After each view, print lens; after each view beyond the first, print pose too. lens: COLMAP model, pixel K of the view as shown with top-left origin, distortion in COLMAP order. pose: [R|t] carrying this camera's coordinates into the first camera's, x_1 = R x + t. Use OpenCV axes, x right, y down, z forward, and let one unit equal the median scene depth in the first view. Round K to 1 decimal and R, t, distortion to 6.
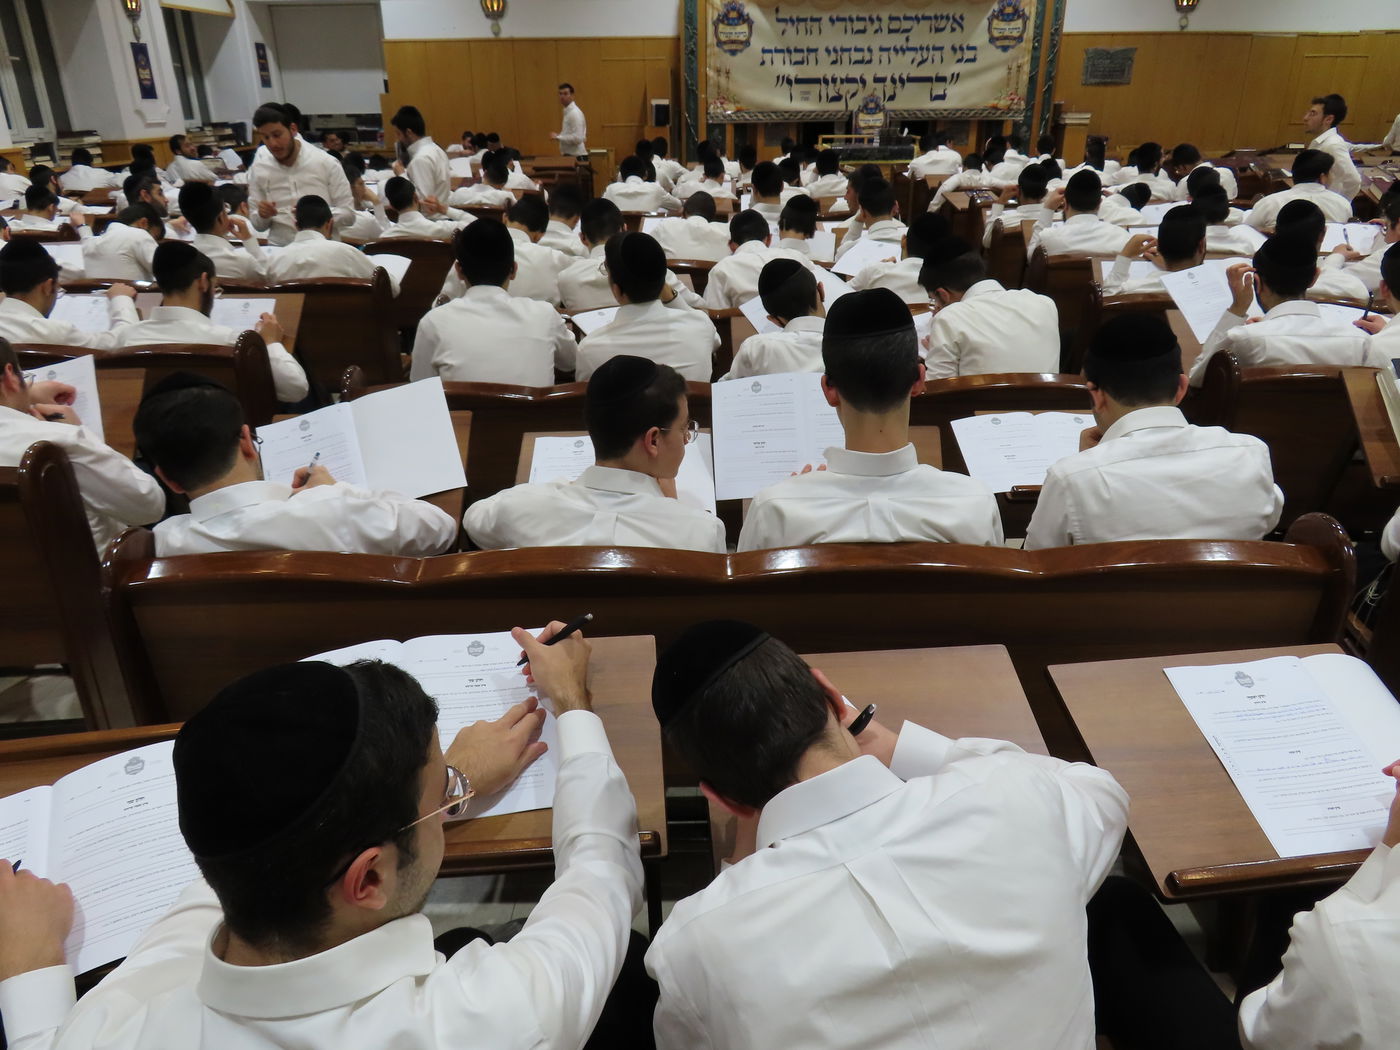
lens RADIAL K [[1031.2, 0, 700.0], [0, 1031.2, 525.0], [0, 0, 1]] dist [0.005227, 0.004199]
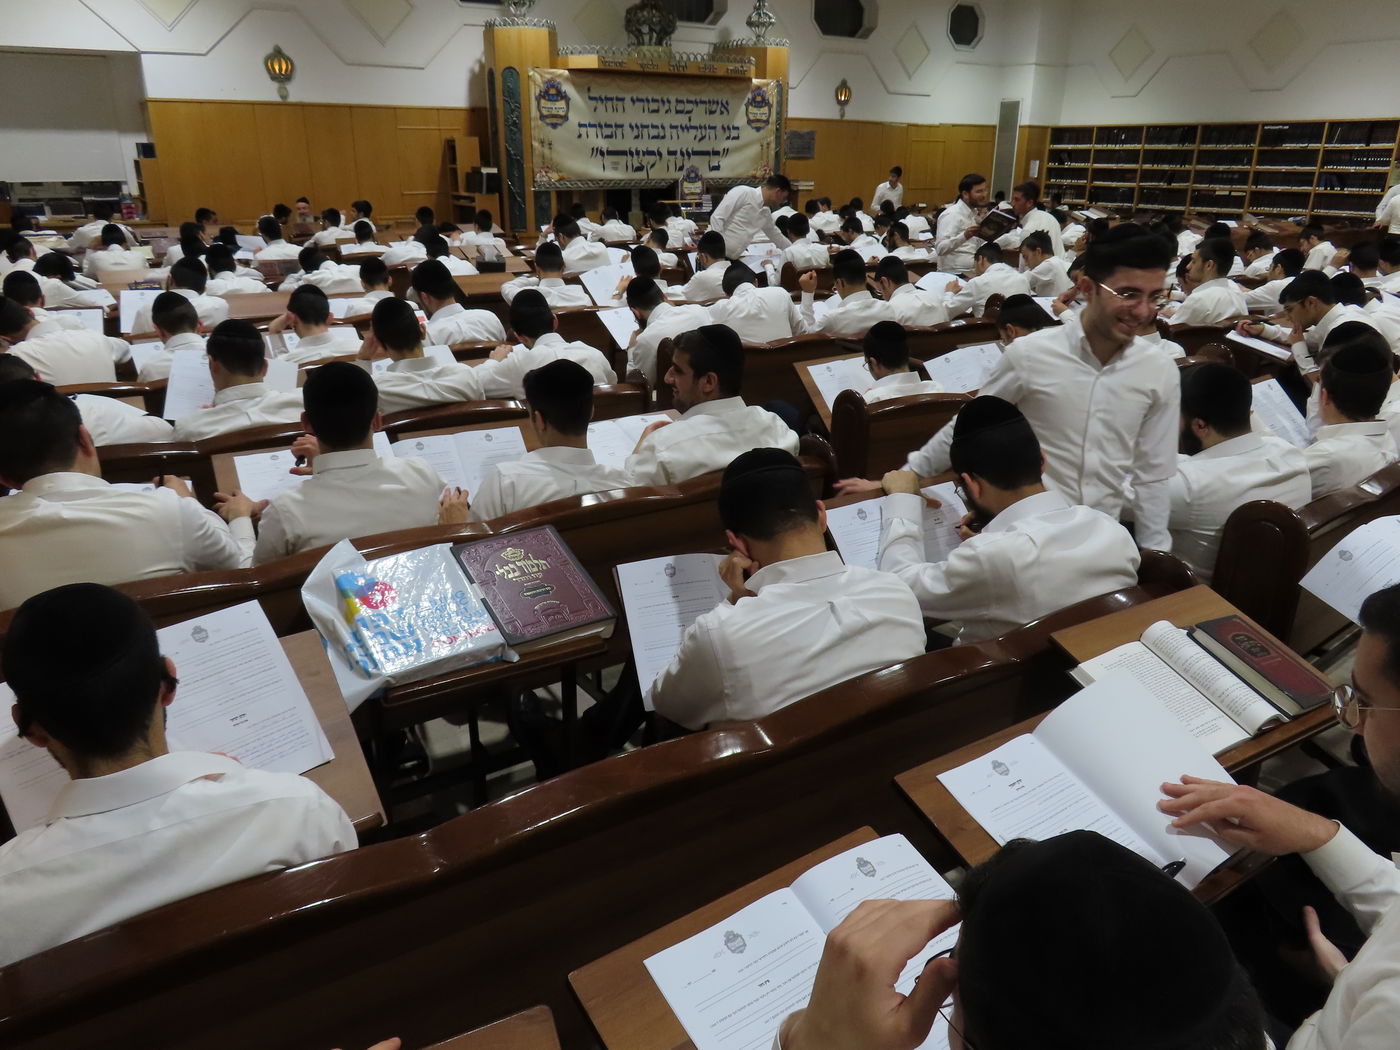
lens RADIAL K [[1031.2, 0, 700.0], [0, 1031.2, 525.0], [0, 0, 1]] dist [0.005227, 0.004199]
pose [[0.819816, -0.182343, 0.542820, -0.500070], [0.210902, 0.977458, 0.009822, -0.032353], [-0.532374, 0.106430, 0.839792, 0.066145]]
